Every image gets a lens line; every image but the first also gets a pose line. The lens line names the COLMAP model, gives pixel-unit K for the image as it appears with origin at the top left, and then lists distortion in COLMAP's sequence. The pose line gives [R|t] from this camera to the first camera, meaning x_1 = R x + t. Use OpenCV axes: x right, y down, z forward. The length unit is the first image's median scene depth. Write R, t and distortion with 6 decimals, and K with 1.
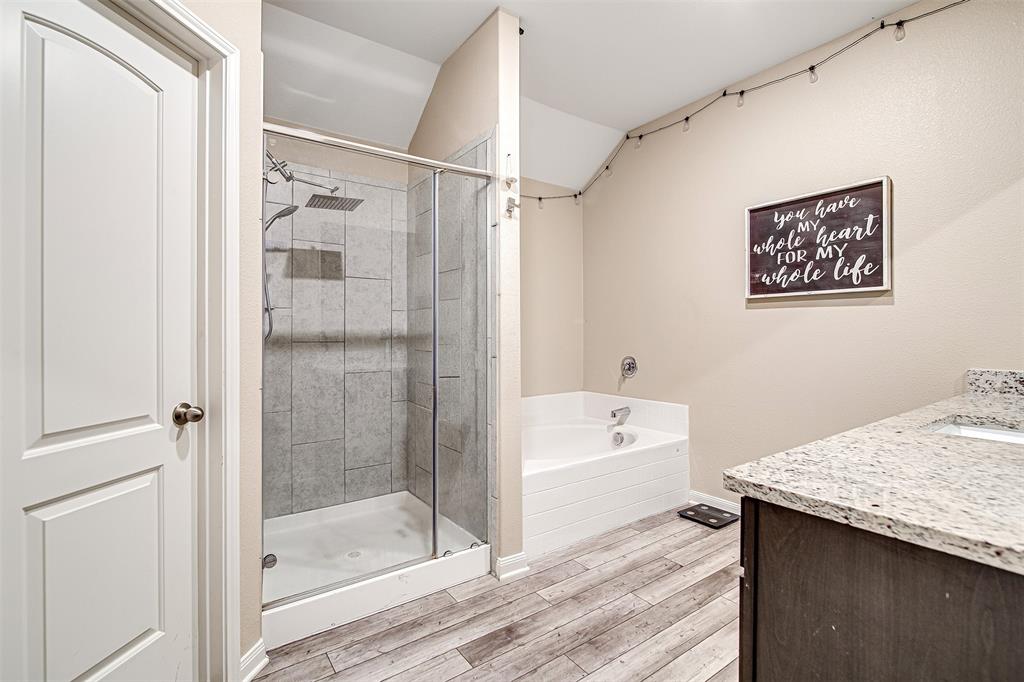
lens RADIAL K [[472.7, 0, 516.3], [0, 472.7, 336.3], [0, 0, 1]] dist [-0.000425, -0.000600]
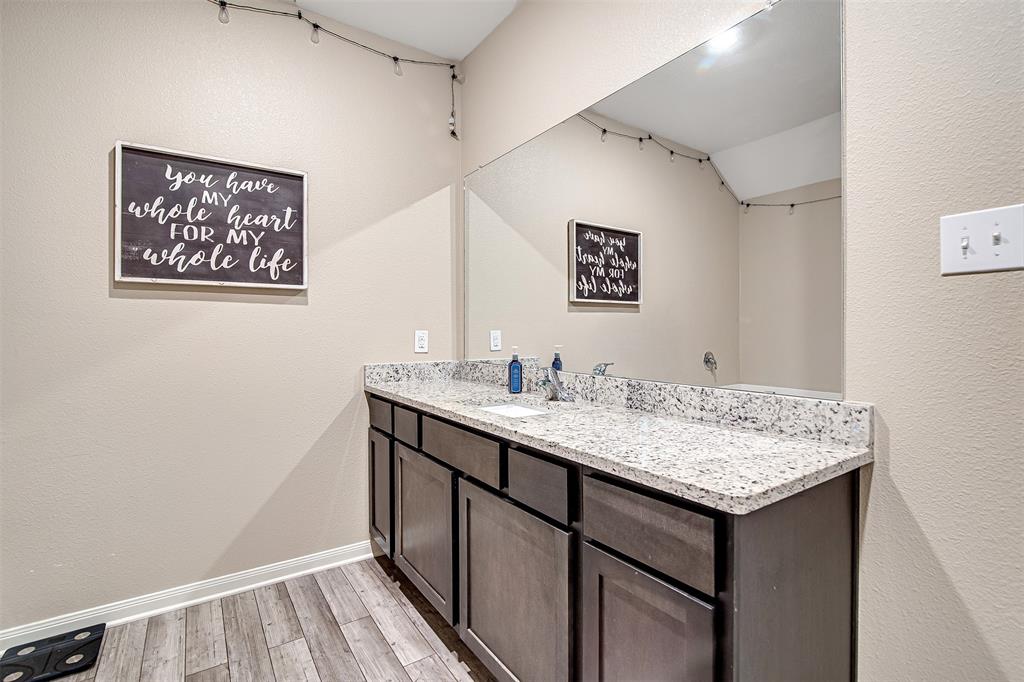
lens RADIAL K [[472.7, 0, 514.5], [0, 472.7, 331.7], [0, 0, 1]] dist [-0.000425, -0.000600]
pose [[0.028025, -0.000542, 0.999607, -0.161856], [0.007388, 0.999973, 0.000335, -0.007568], [-0.999580, 0.007376, 0.028028, 0.493485]]
